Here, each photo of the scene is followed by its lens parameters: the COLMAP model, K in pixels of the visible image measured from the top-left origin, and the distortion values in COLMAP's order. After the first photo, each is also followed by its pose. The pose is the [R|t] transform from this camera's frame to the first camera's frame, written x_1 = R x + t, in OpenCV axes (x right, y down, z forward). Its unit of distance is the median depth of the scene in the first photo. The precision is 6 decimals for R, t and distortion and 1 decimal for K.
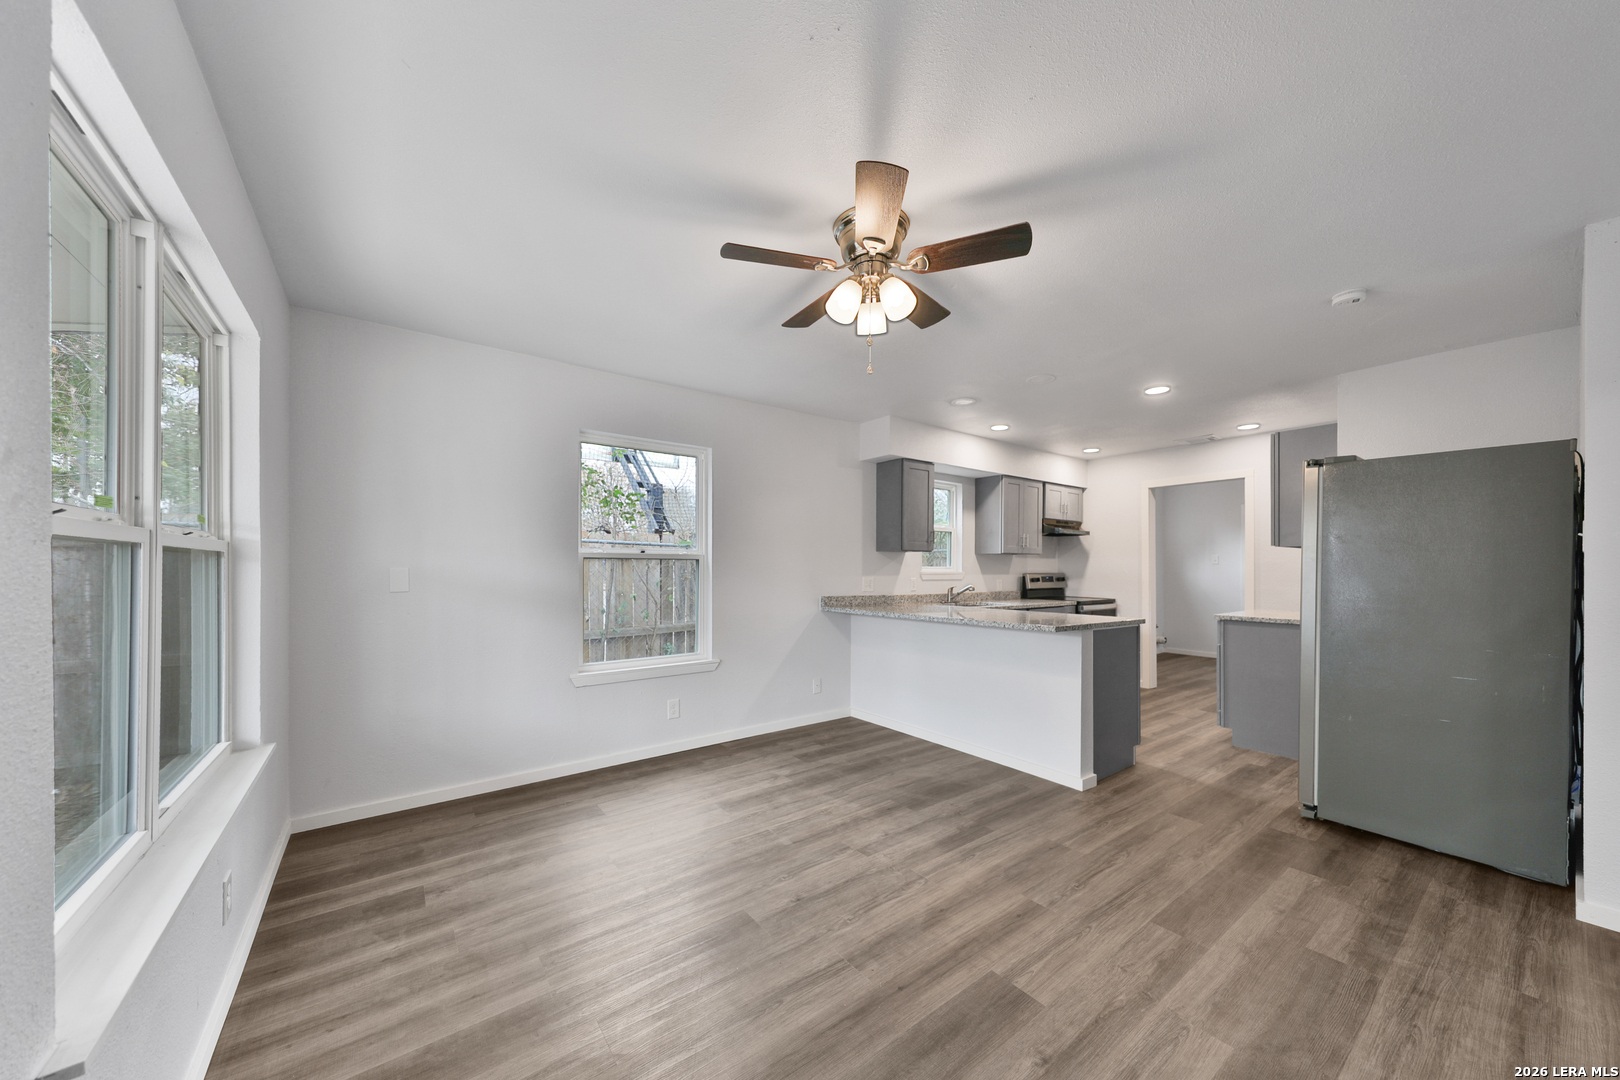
lens RADIAL K [[559.8, 0, 799.7], [0, 559.8, 564.2], [0, 0, 1]] dist [0.012718, -0.000085]
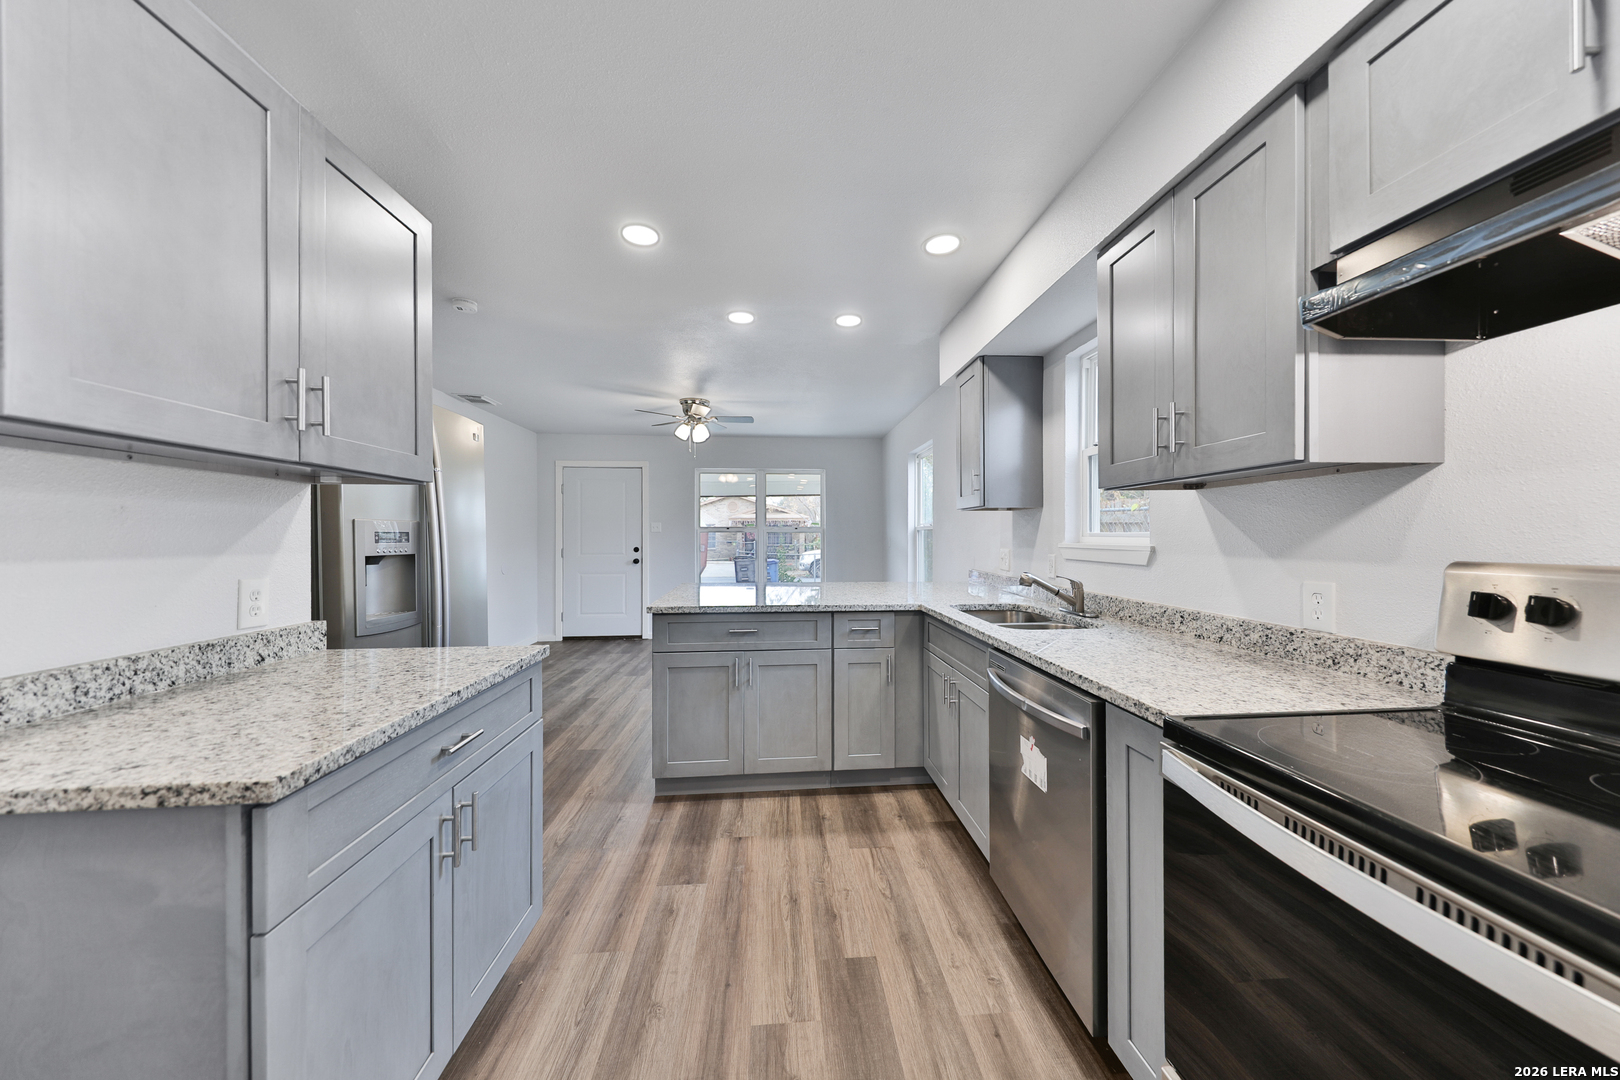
lens RADIAL K [[554.9, 0, 824.0], [0, 554.9, 537.8], [0, 0, 1]] dist [0.001241, 0.000029]
pose [[-0.513254, -0.001167, -0.858236, 1.251579], [0.002335, 0.999993, -0.002757, 0.016094], [0.858234, -0.003419, -0.513248, 1.765553]]
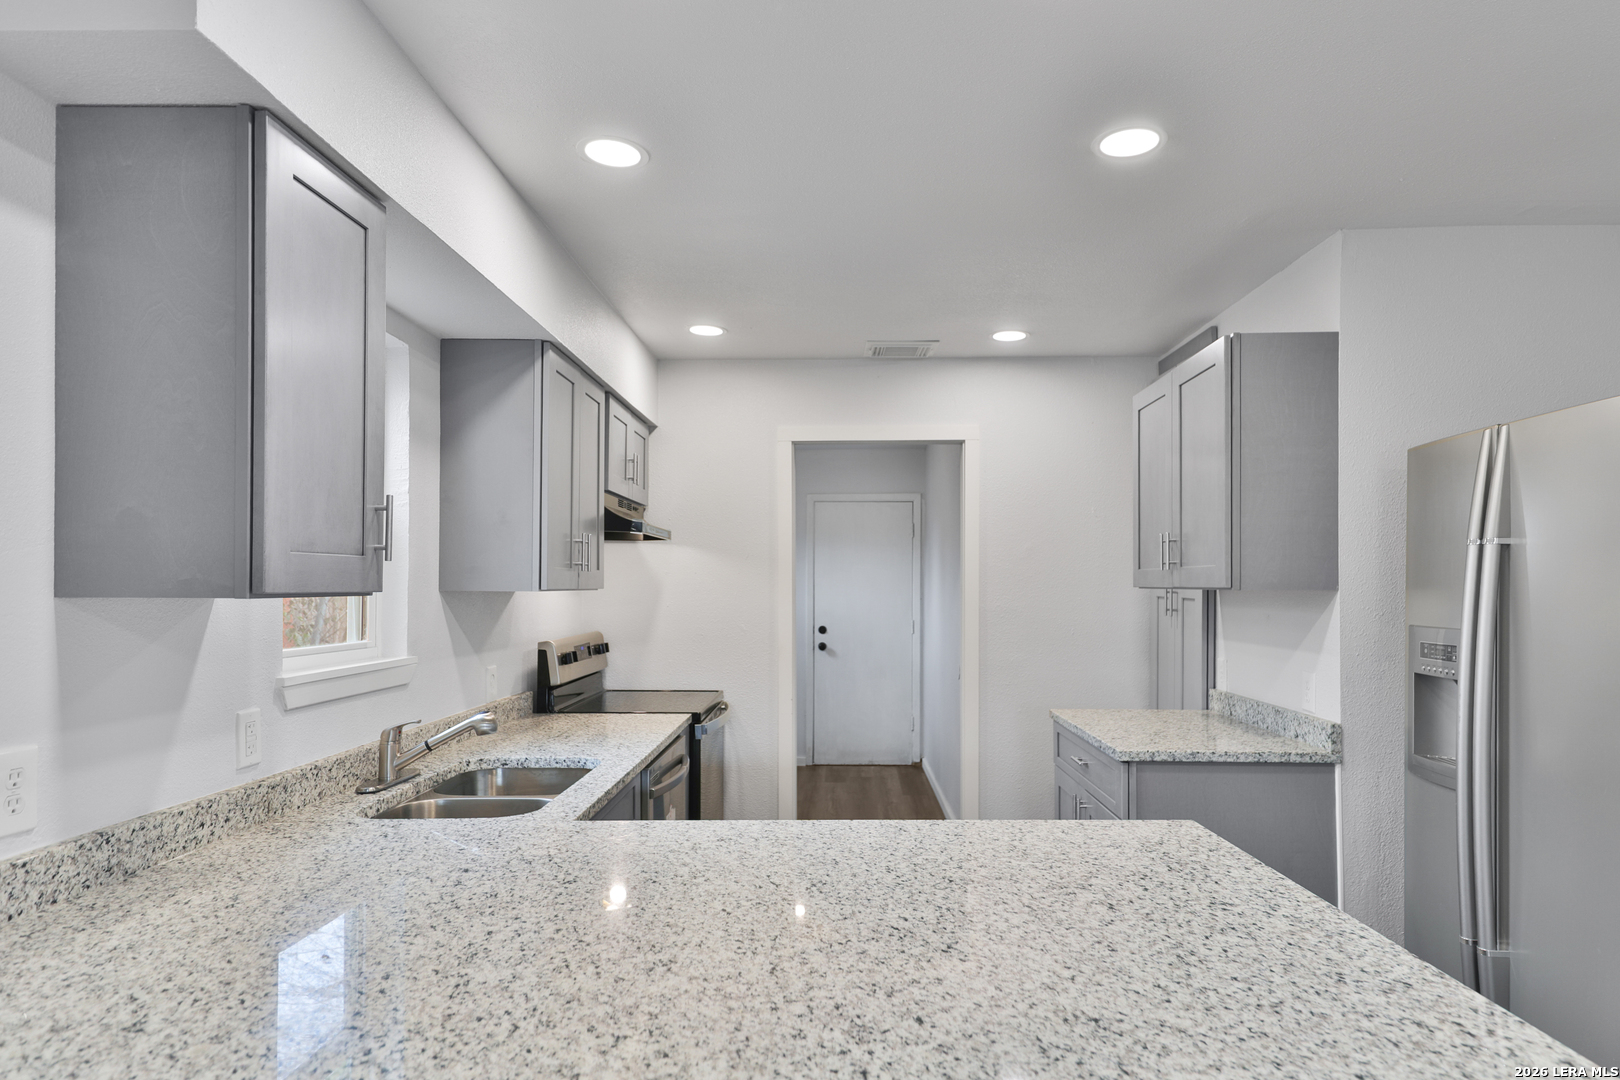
lens RADIAL K [[933.8, 0, 820.4], [0, 933.8, 588.7], [0, 0, 1]] dist [0.024433, -0.002277]
pose [[0.613158, -0.006254, 0.789936, 0.075491], [-0.000059, 0.999968, 0.007963, -0.042929], [-0.789960, -0.004929, 0.613138, 0.958463]]
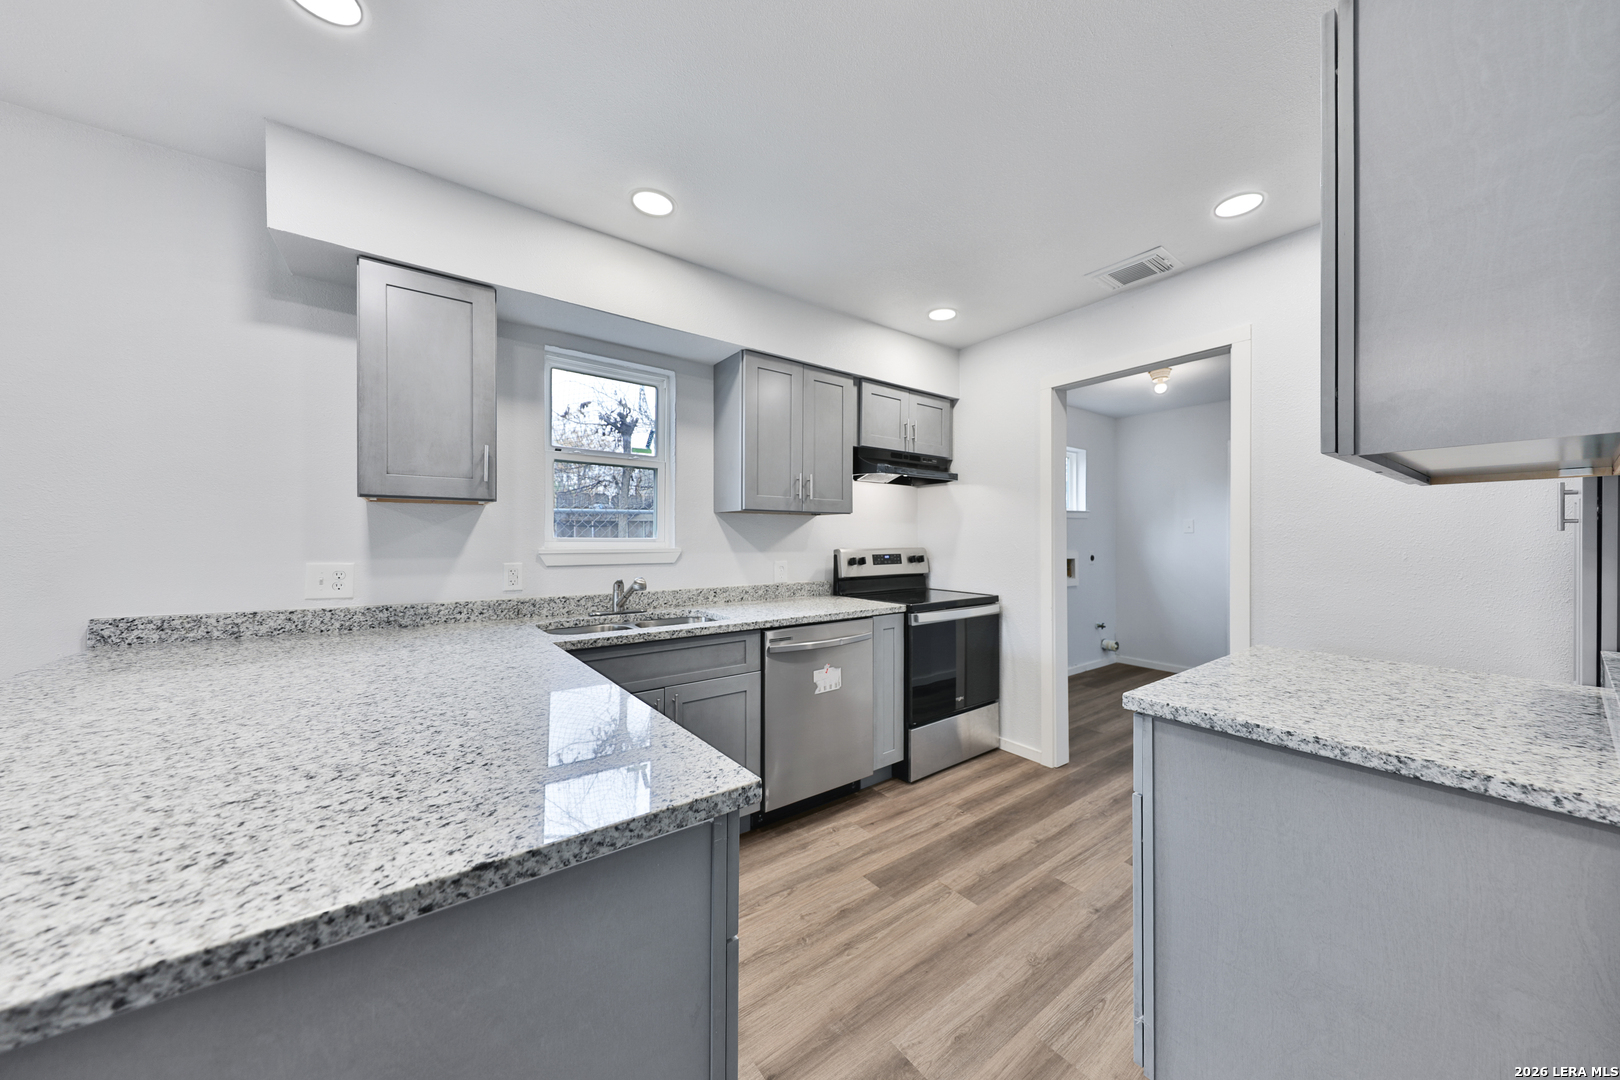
lens RADIAL K [[540.4, 0, 817.9], [0, 540.4, 537.4], [0, 0, 1]] dist [0.012609, -0.004436]
pose [[0.999899, -0.003120, 0.013896, 0.721452], [0.003093, 0.999993, 0.001978, 0.006462], [-0.013902, -0.001934, 0.999901, 0.905085]]
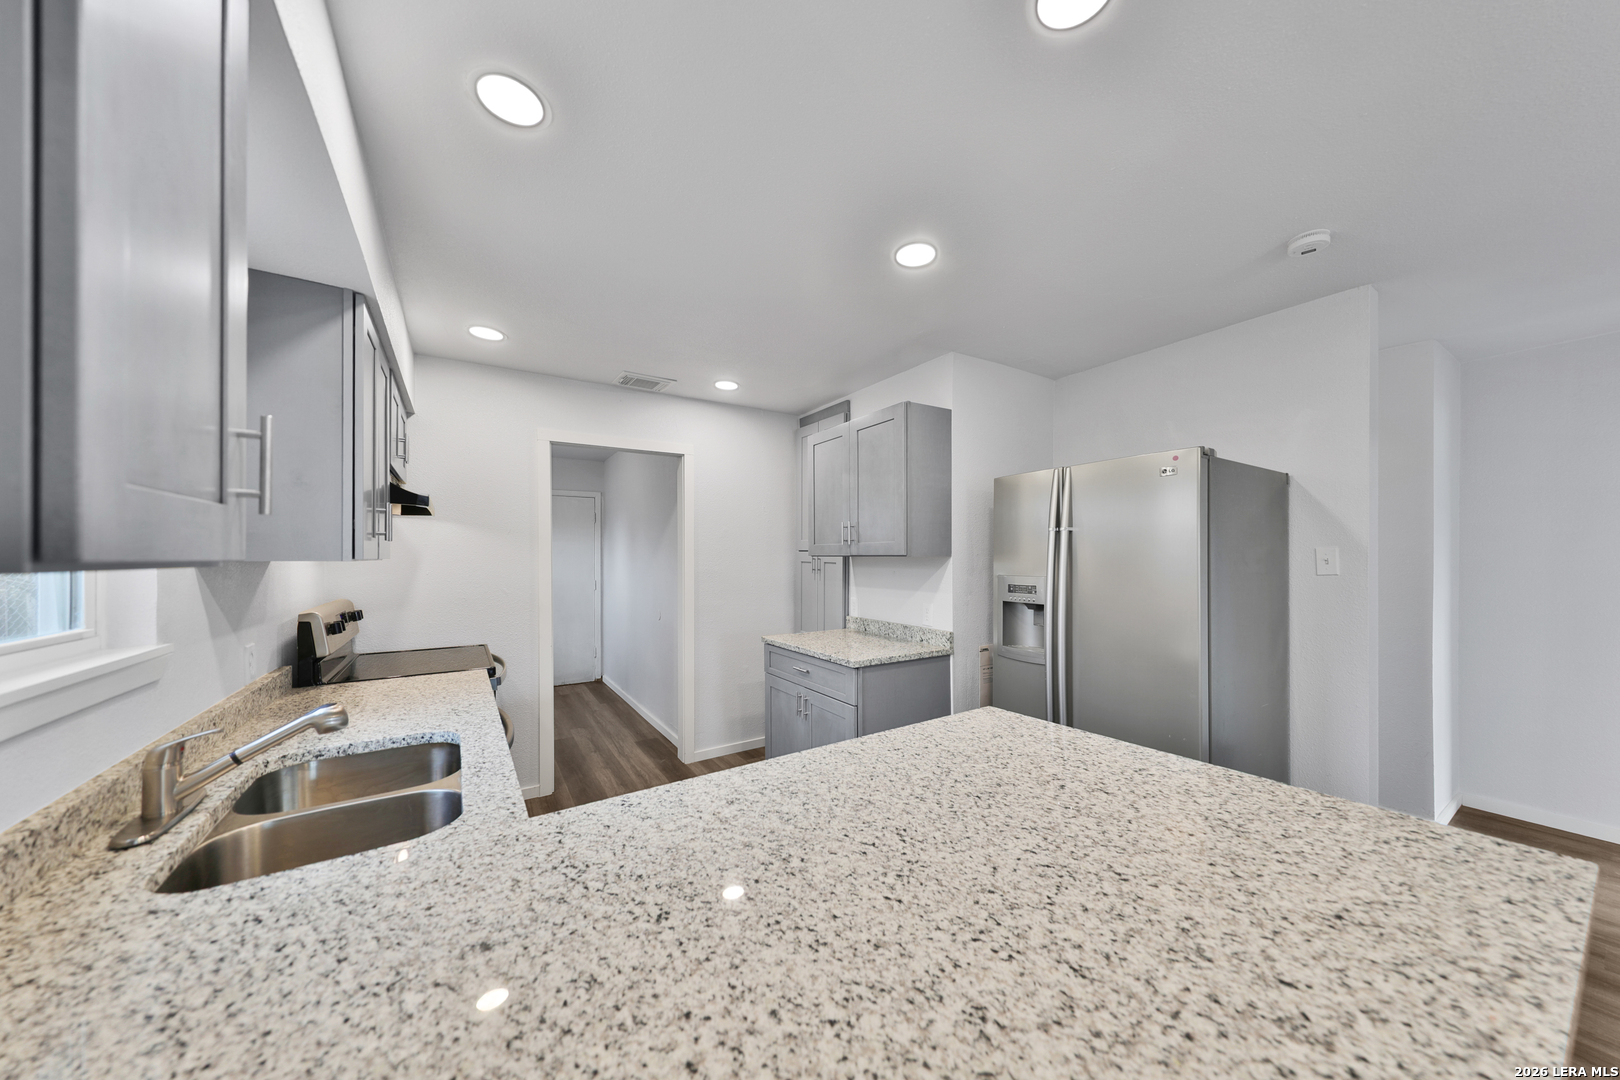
lens RADIAL K [[546.7, 0, 820.1], [0, 546.7, 559.1], [0, 0, 1]] dist [0.013601, -0.003755]
pose [[0.063757, -0.010141, 0.997914, 0.152391], [0.001957, 0.999948, 0.010036, -0.039290], [-0.997964, 0.001313, 0.063773, 1.271189]]
